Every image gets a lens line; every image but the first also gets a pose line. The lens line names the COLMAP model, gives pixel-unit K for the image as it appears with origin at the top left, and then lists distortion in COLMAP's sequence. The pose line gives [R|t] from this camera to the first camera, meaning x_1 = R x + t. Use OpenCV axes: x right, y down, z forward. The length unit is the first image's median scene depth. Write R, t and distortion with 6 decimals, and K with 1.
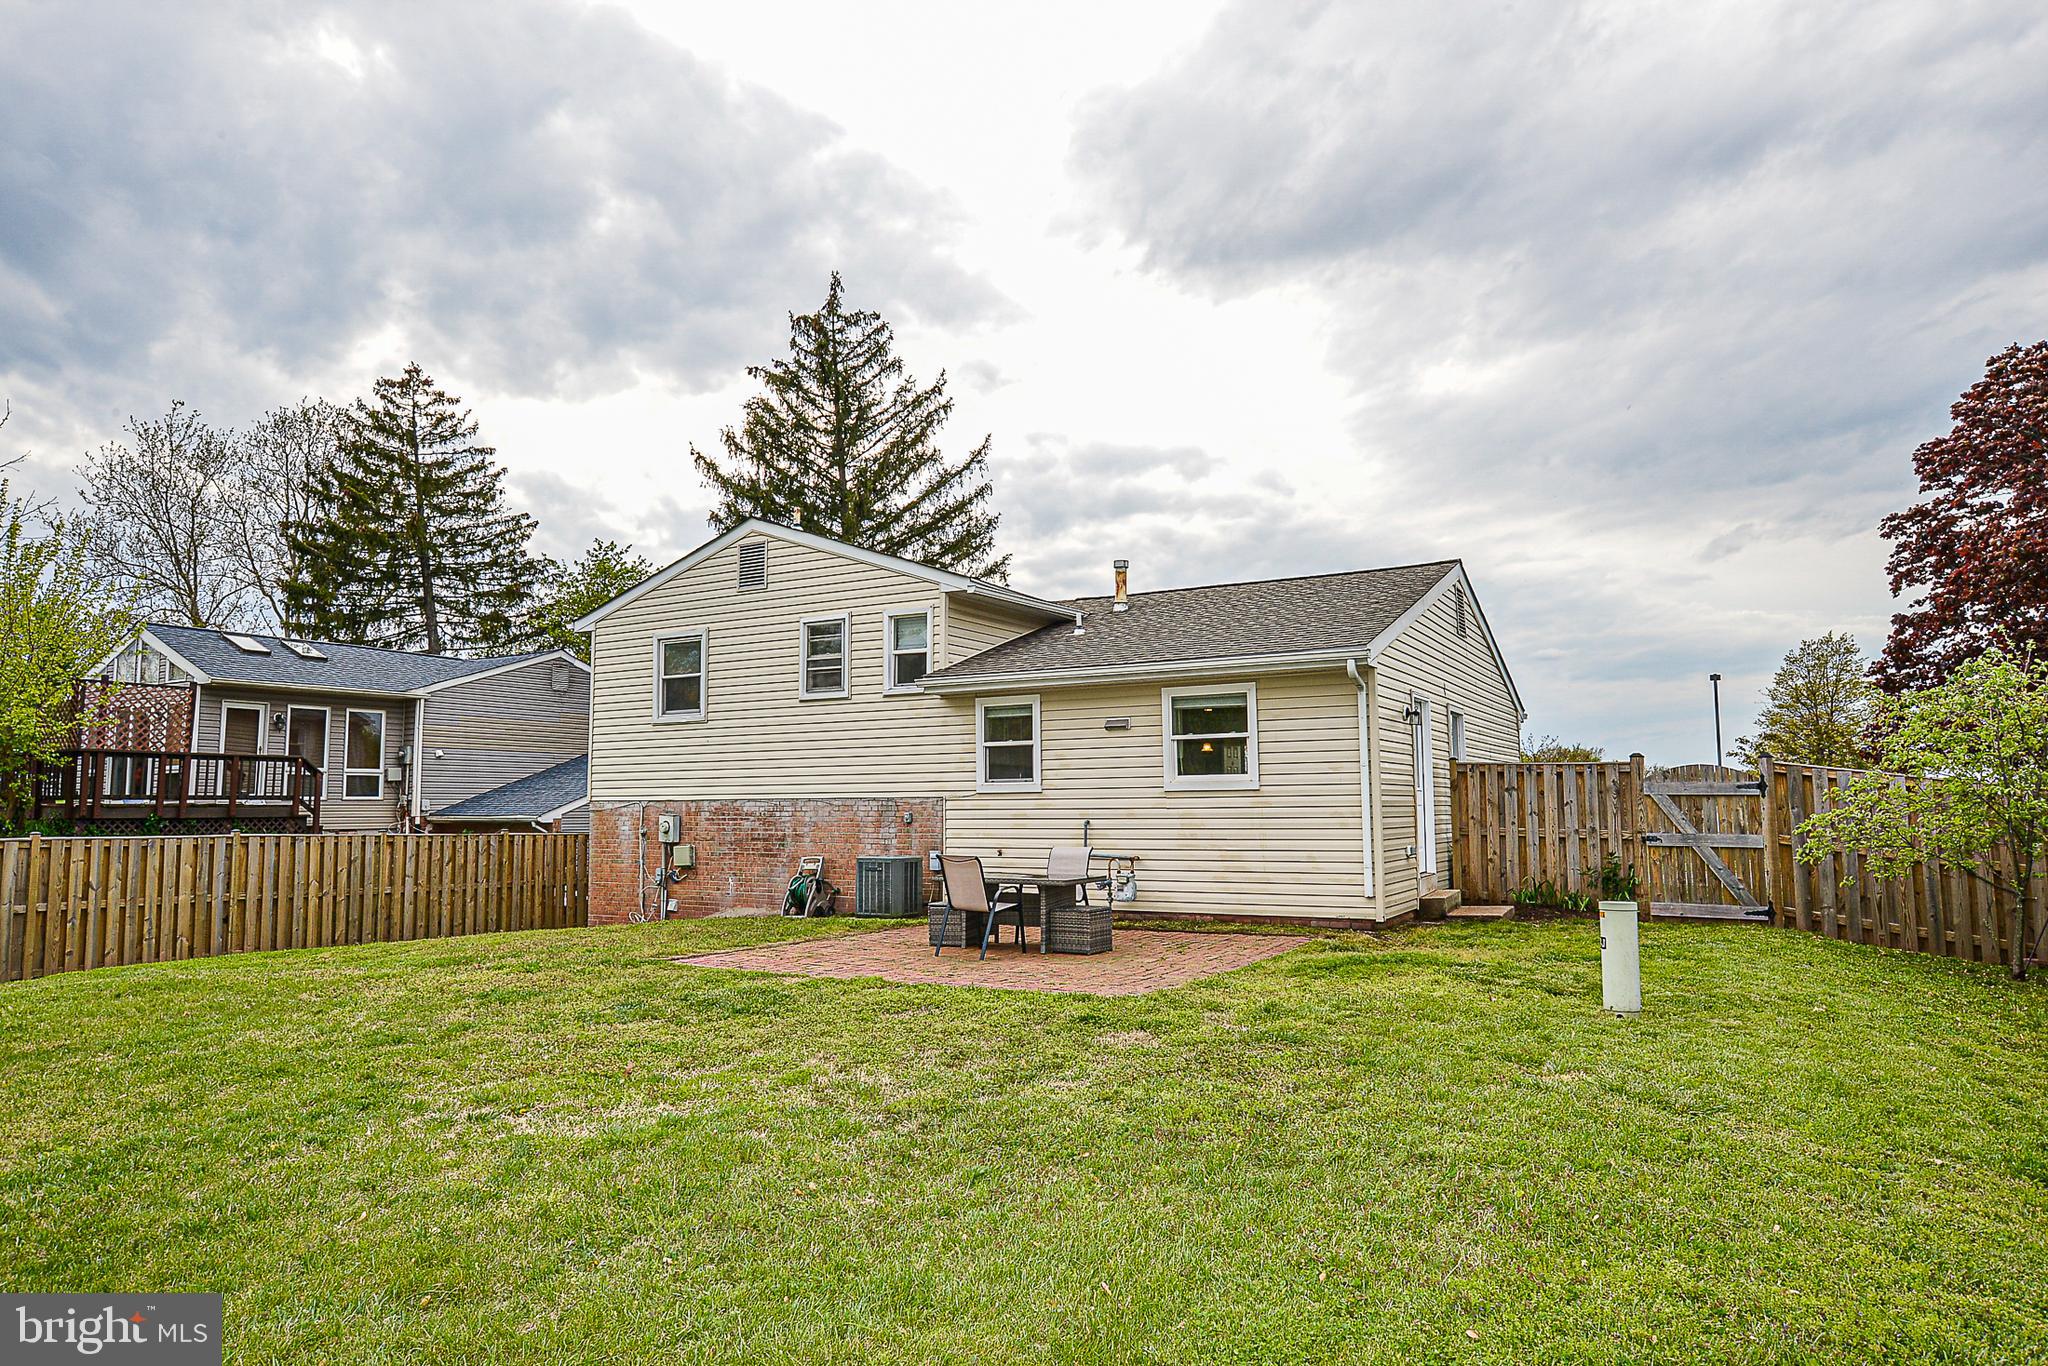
lens RADIAL K [[1288.7, 0, 1021.5], [0, 1288.7, 681.8], [0, 0, 1]] dist [0.006331, 0.001187]
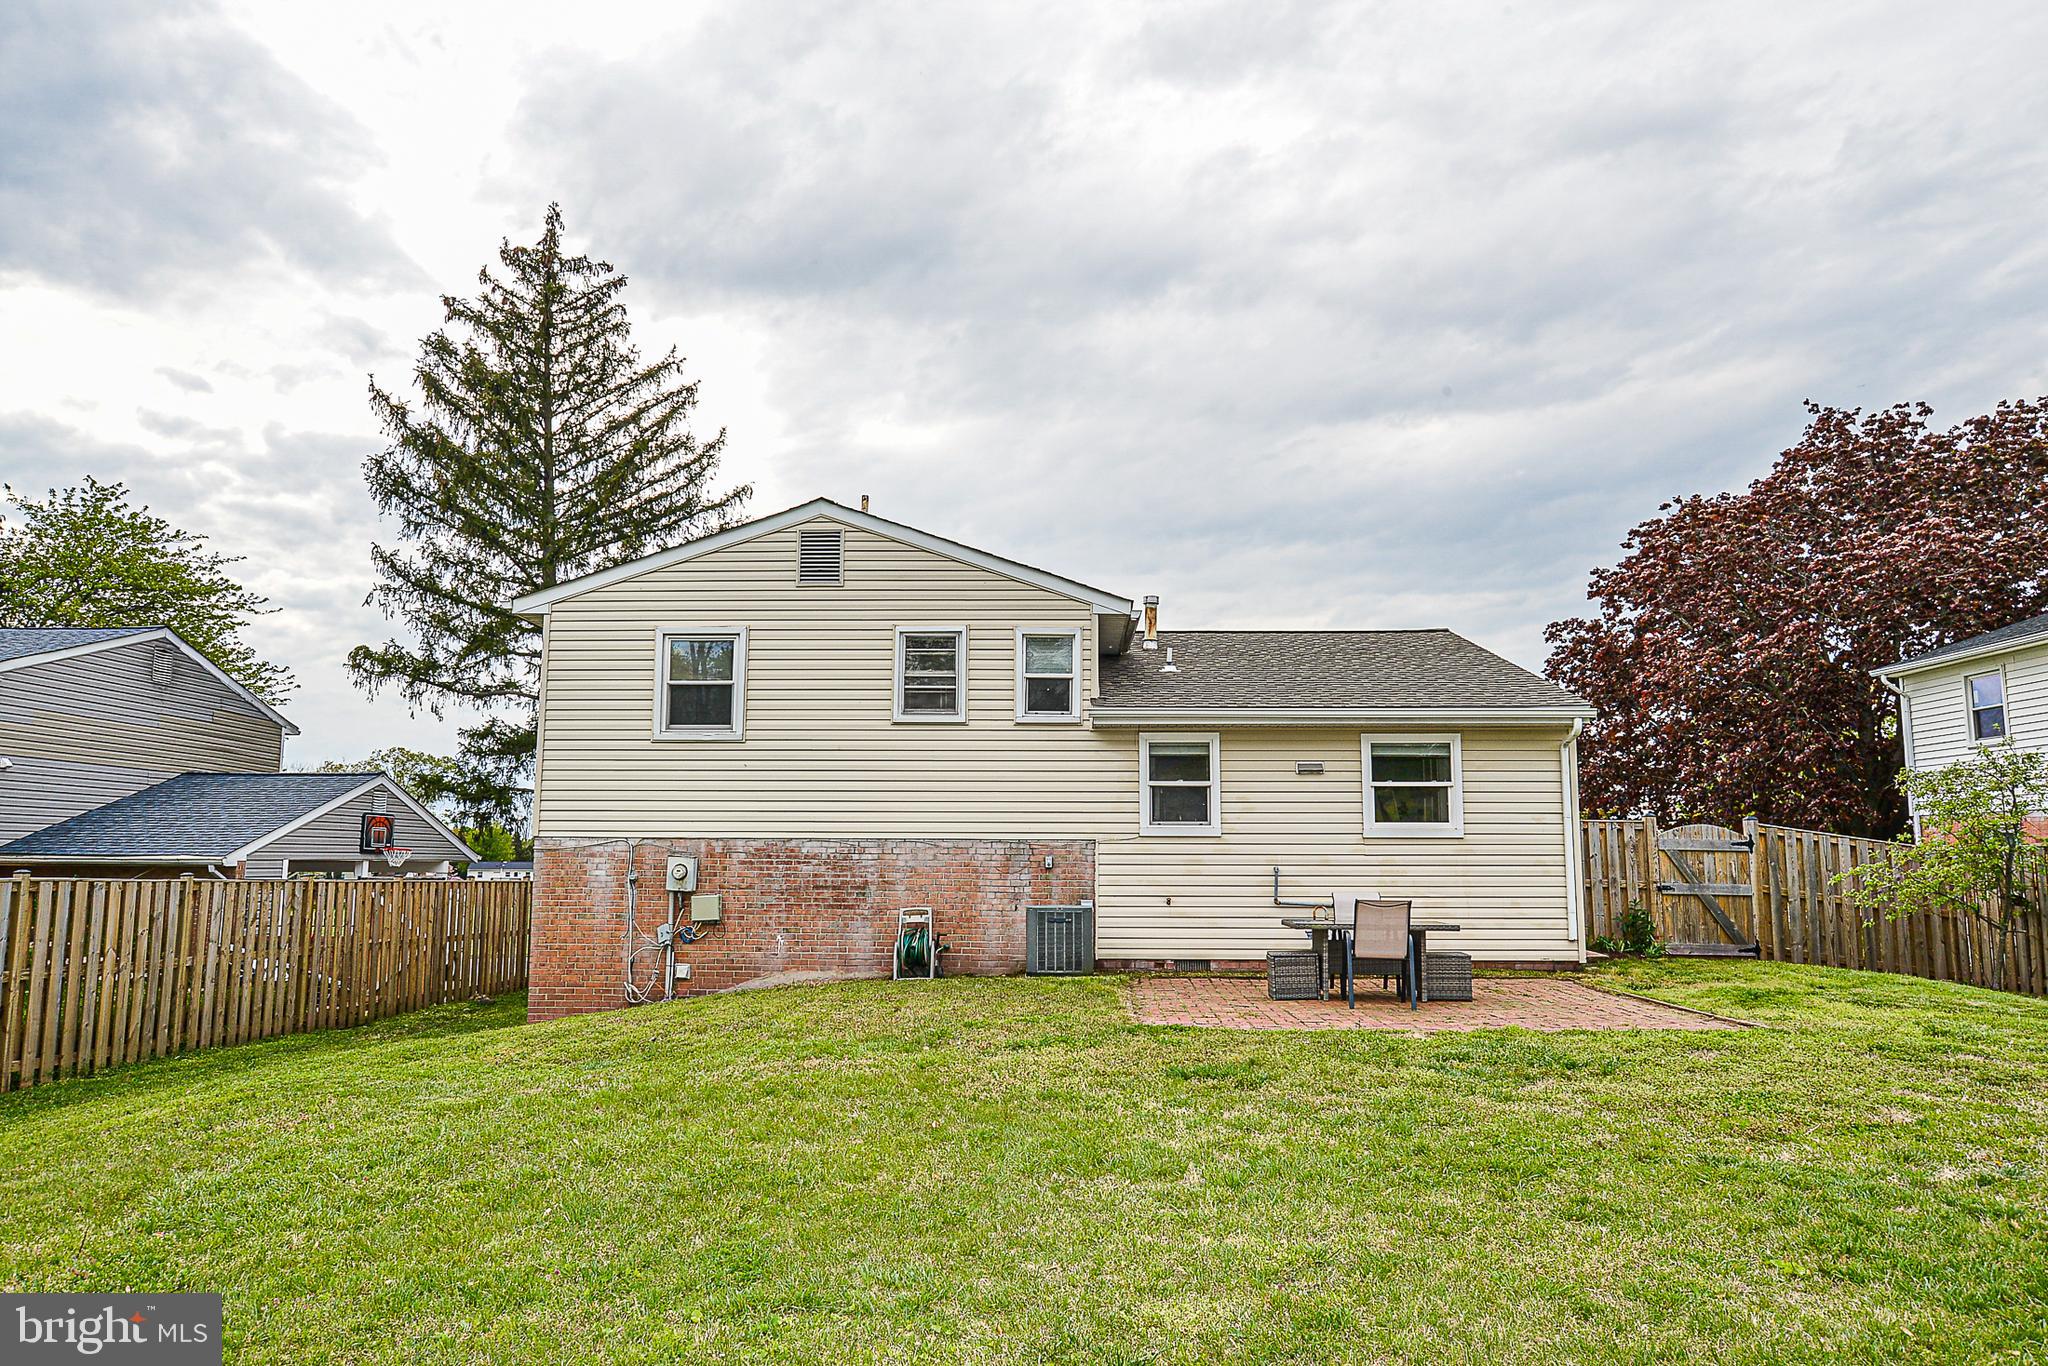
lens RADIAL K [[1362.7, 0, 1025.0], [0, 1362.7, 649.2], [0, 0, 1]] dist [0.000762, 0.003282]
pose [[0.871088, 0.087333, 0.483301, -0.511448], [-0.058987, 0.995543, -0.073580, 0.026251], [-0.487573, 0.035586, 0.872357, 0.165508]]
